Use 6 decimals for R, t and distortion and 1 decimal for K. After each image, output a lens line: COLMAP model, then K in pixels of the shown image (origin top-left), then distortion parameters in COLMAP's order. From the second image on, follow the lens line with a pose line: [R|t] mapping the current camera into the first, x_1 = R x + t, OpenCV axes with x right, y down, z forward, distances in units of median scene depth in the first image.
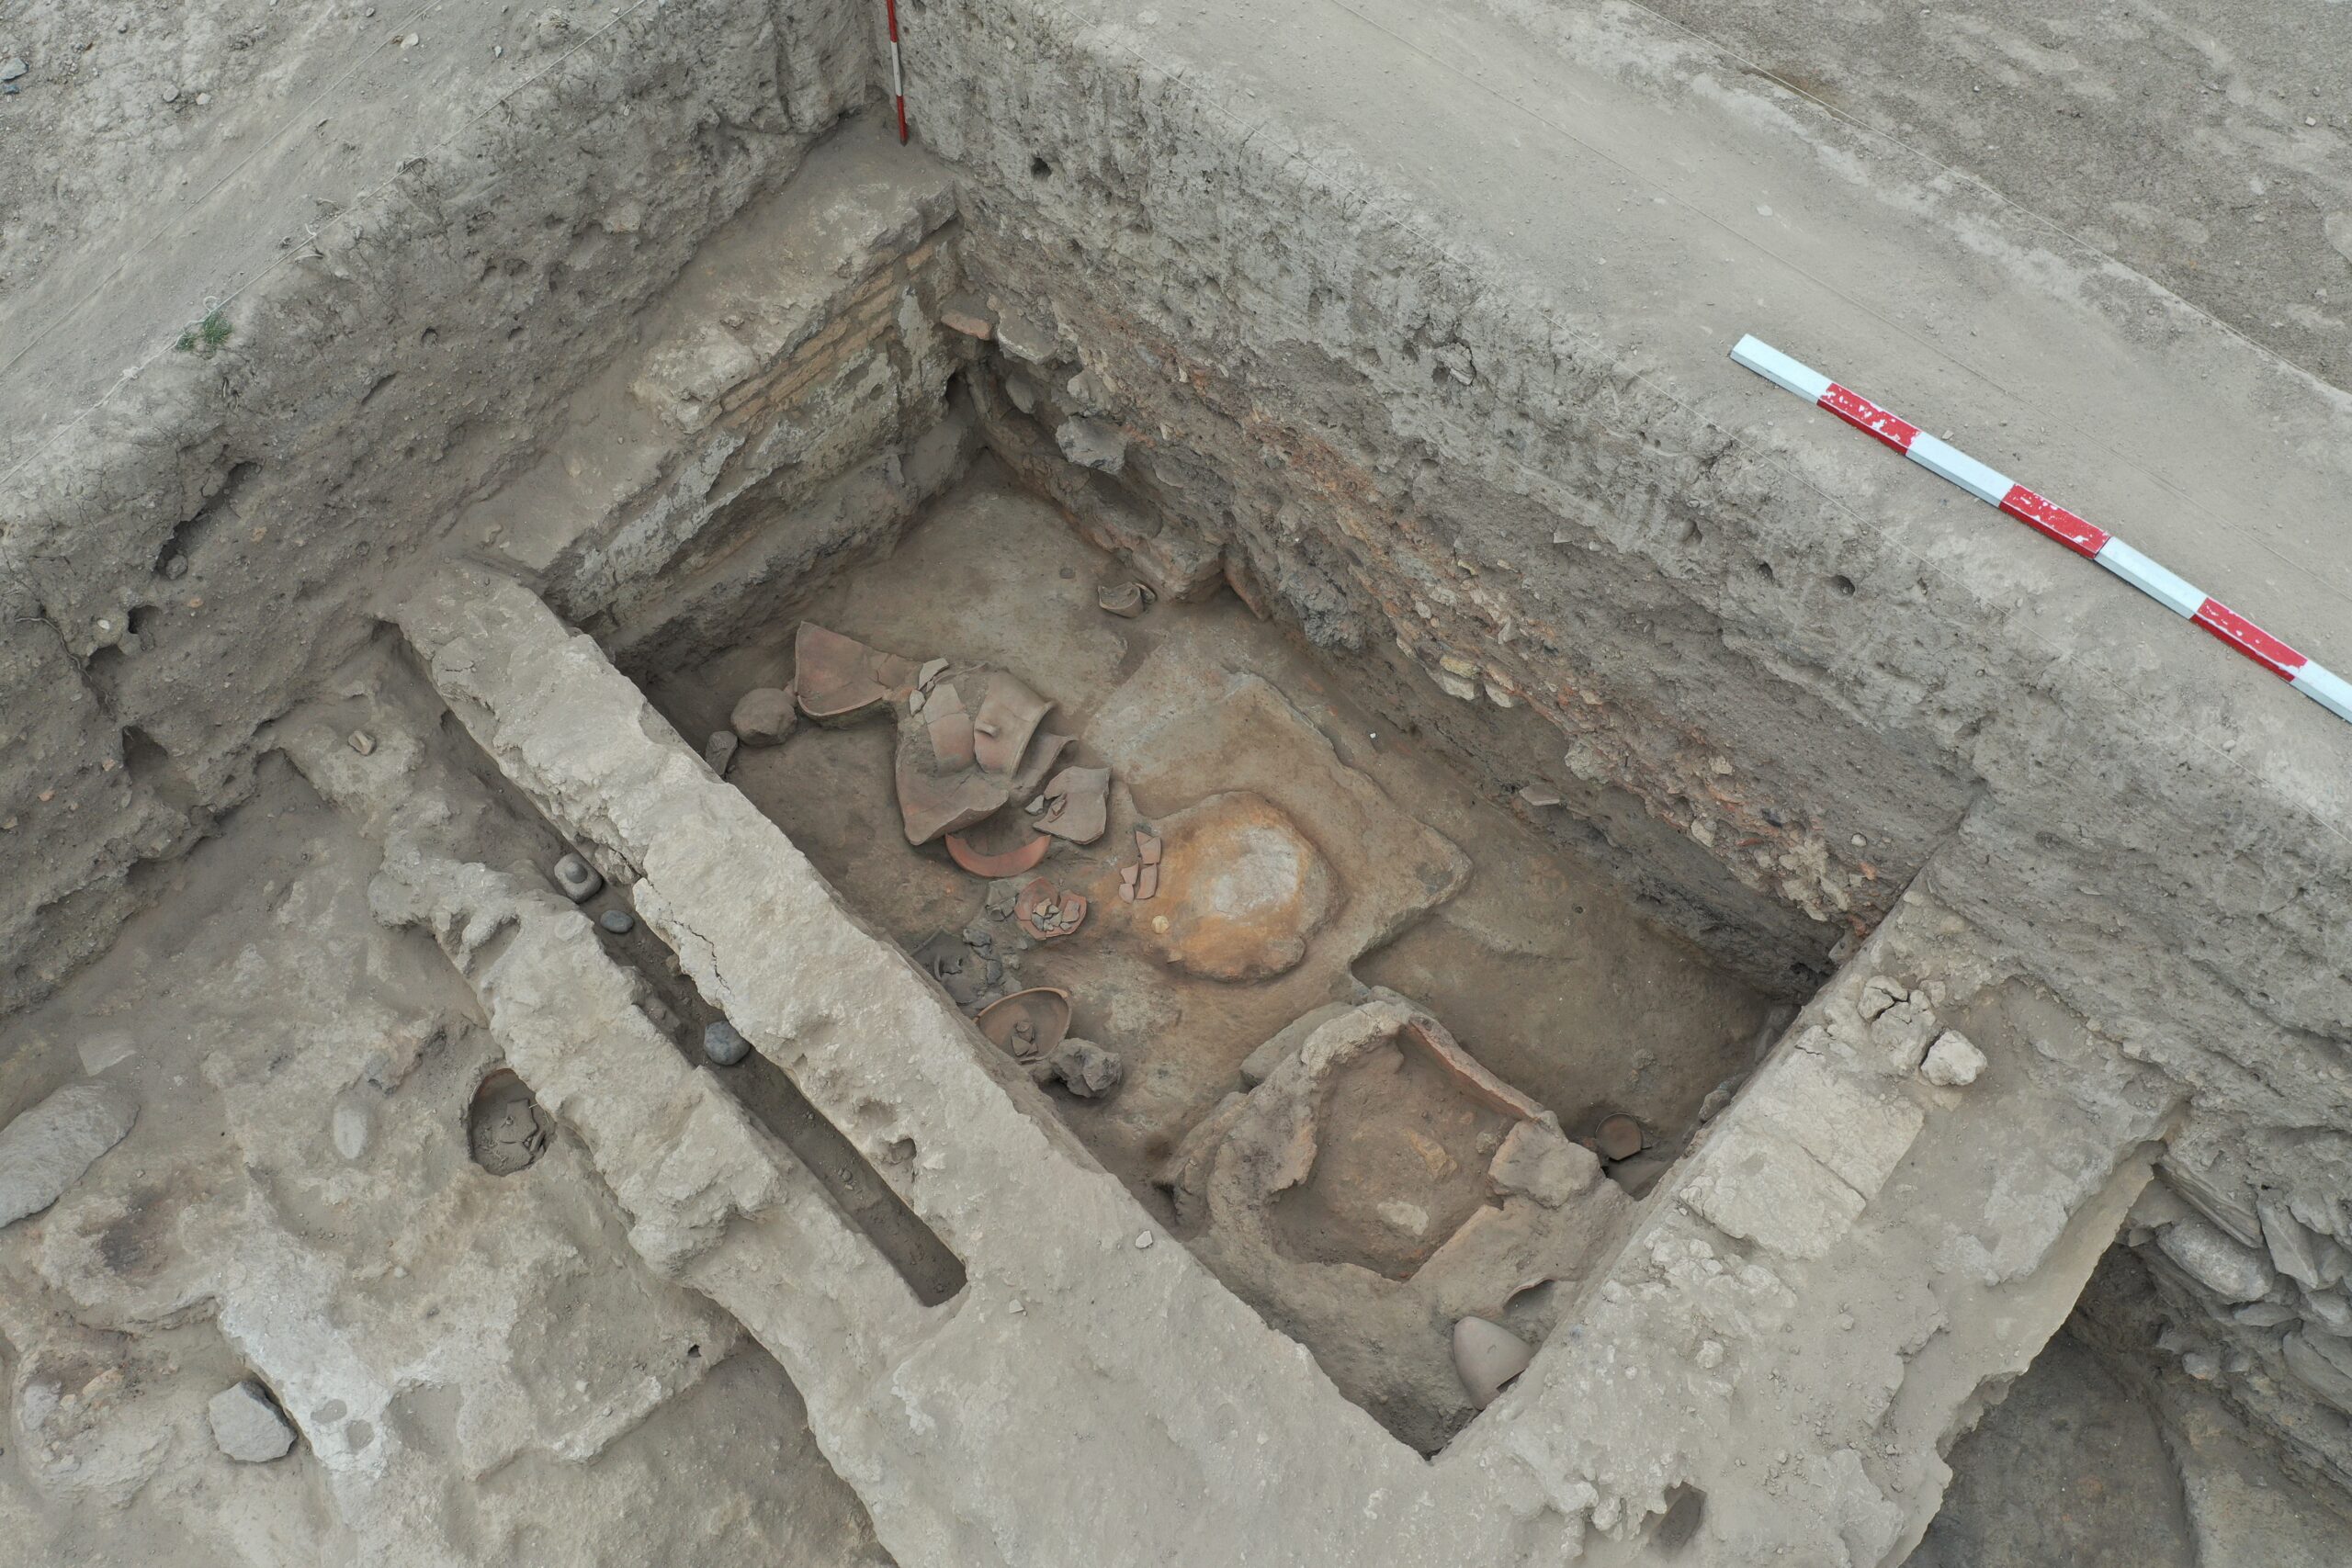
lens RADIAL K [[1875.9, 0, 1176.0], [0, 1875.9, 784.0], [0, 0, 1]] dist [-0.007374, -0.006915]
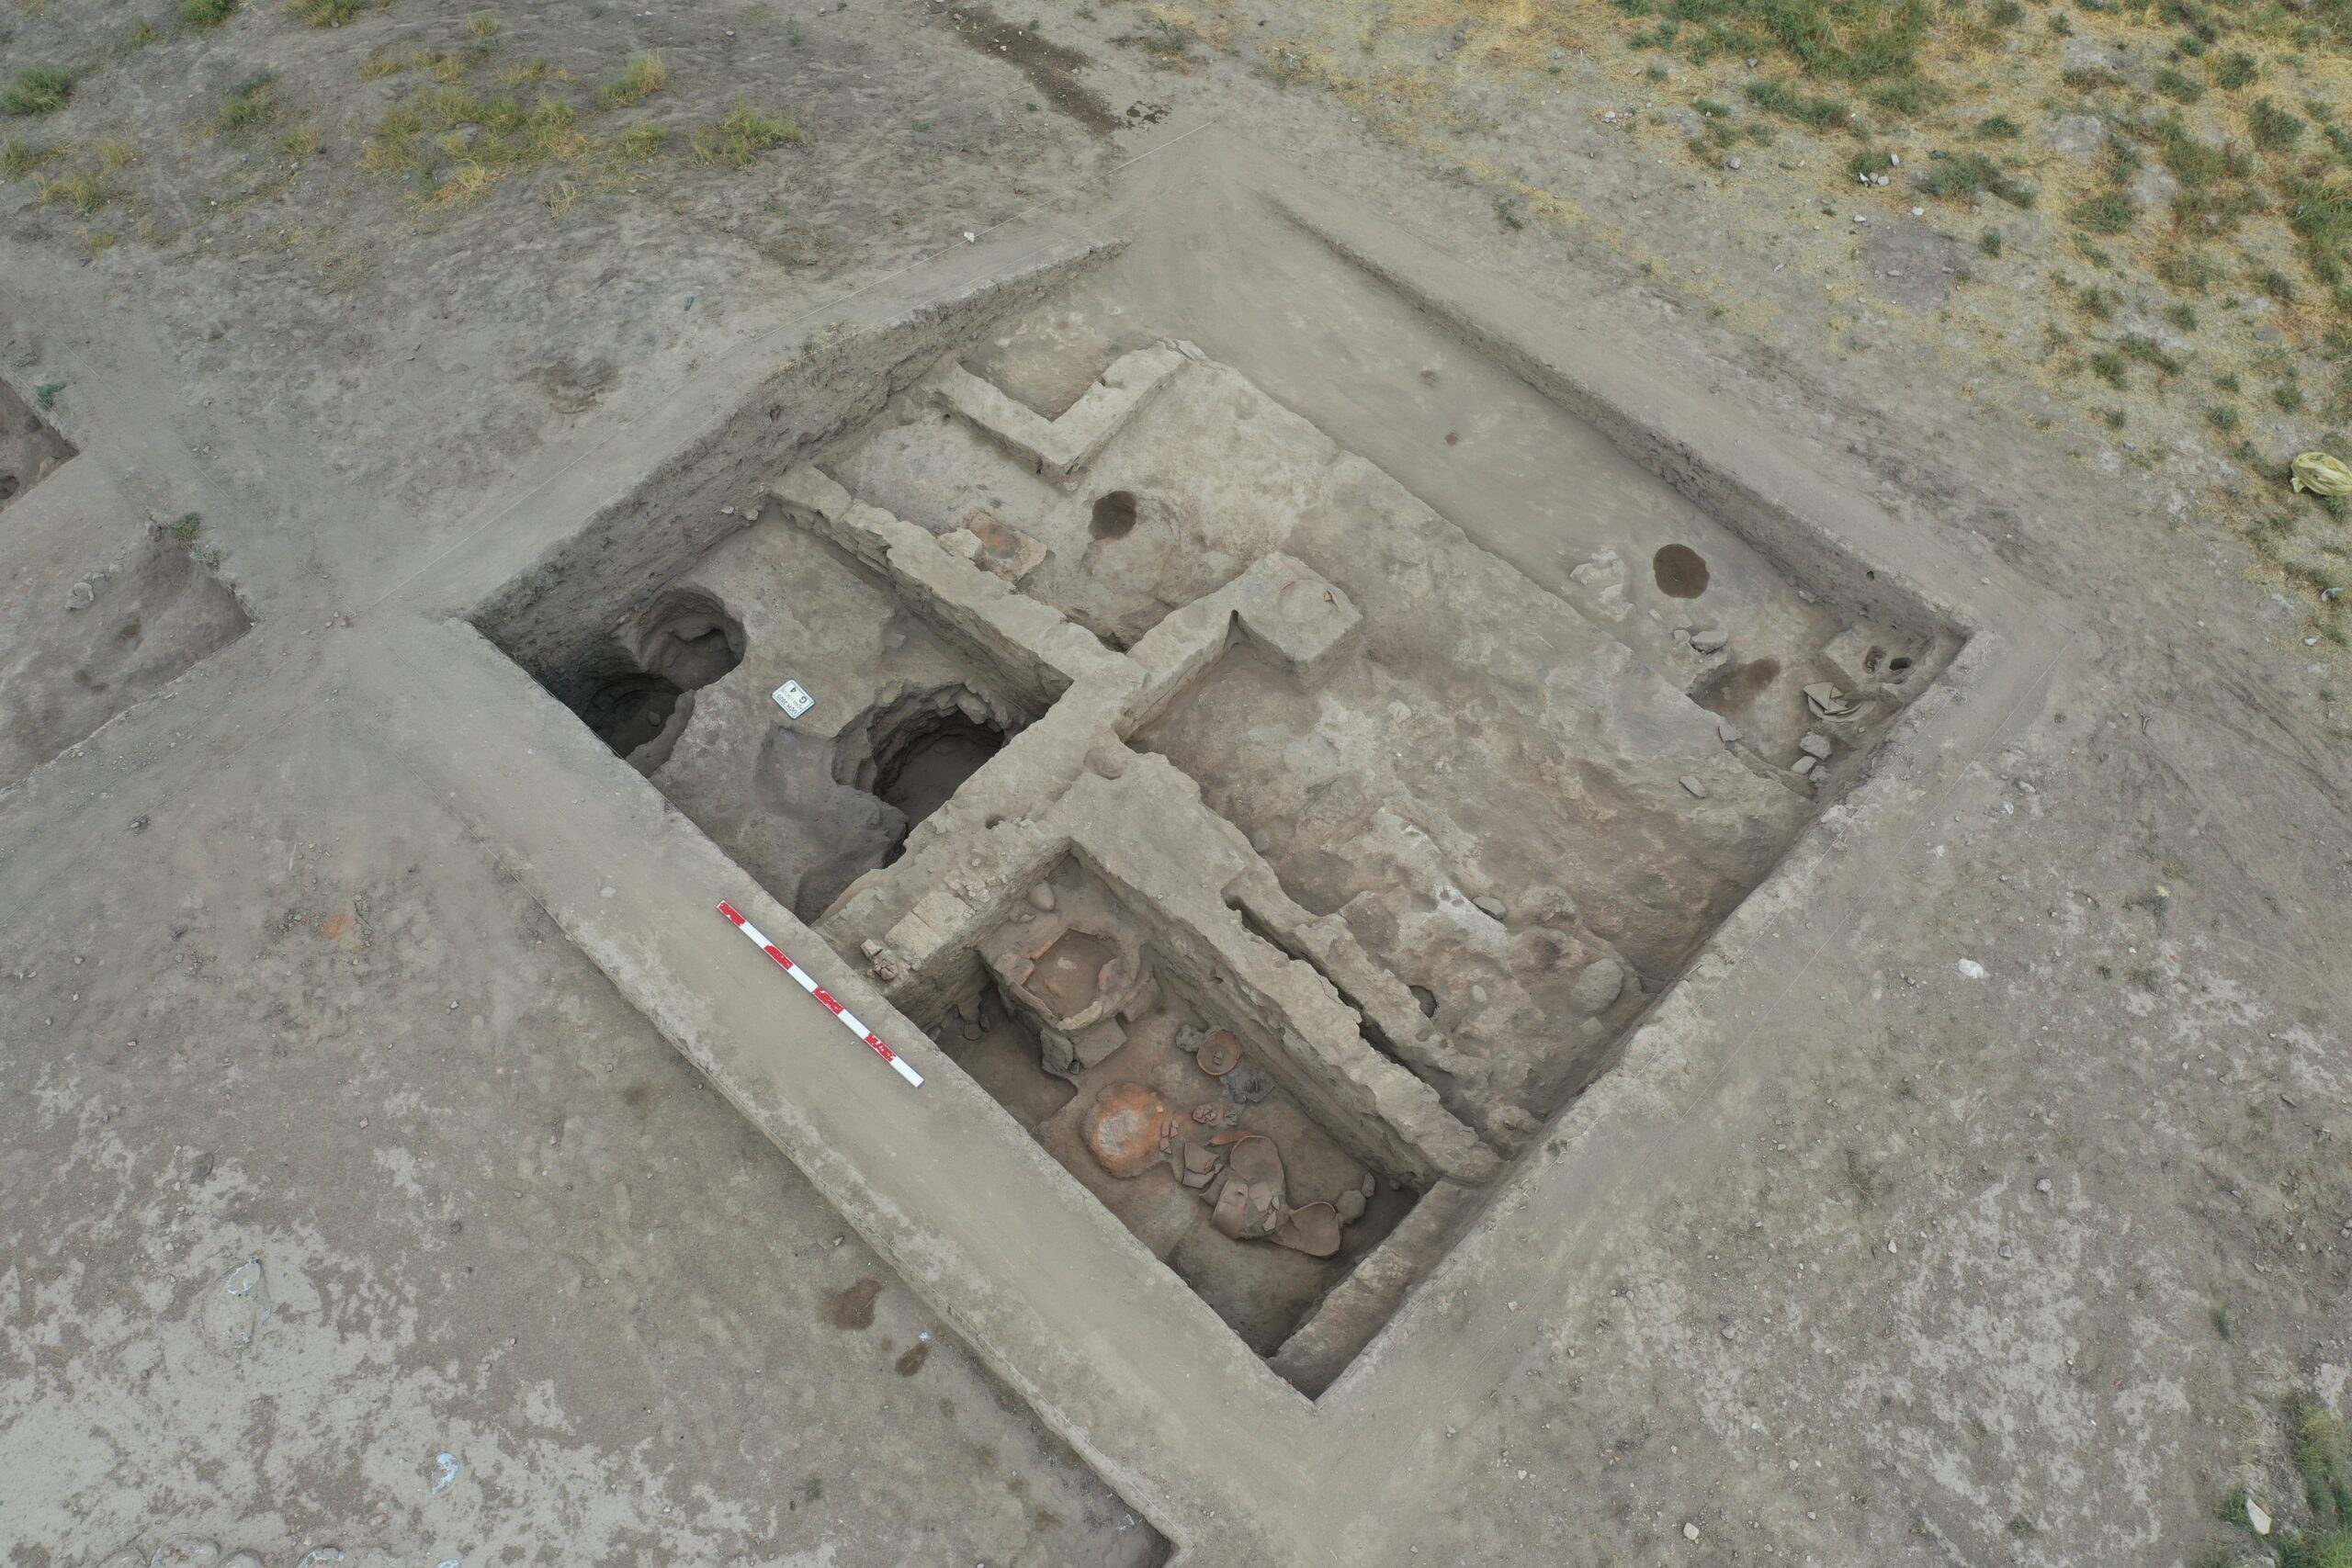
lens RADIAL K [[1875.9, 0, 1176.0], [0, 1875.9, 784.0], [0, 0, 1]] dist [-0.007374, -0.006915]
pose [[-0.999489, 0.017242, 0.026932, -0.110664], [0.014671, -0.501098, 0.865266, -1.970028], [0.028414, 0.865219, 0.500589, -0.554277]]
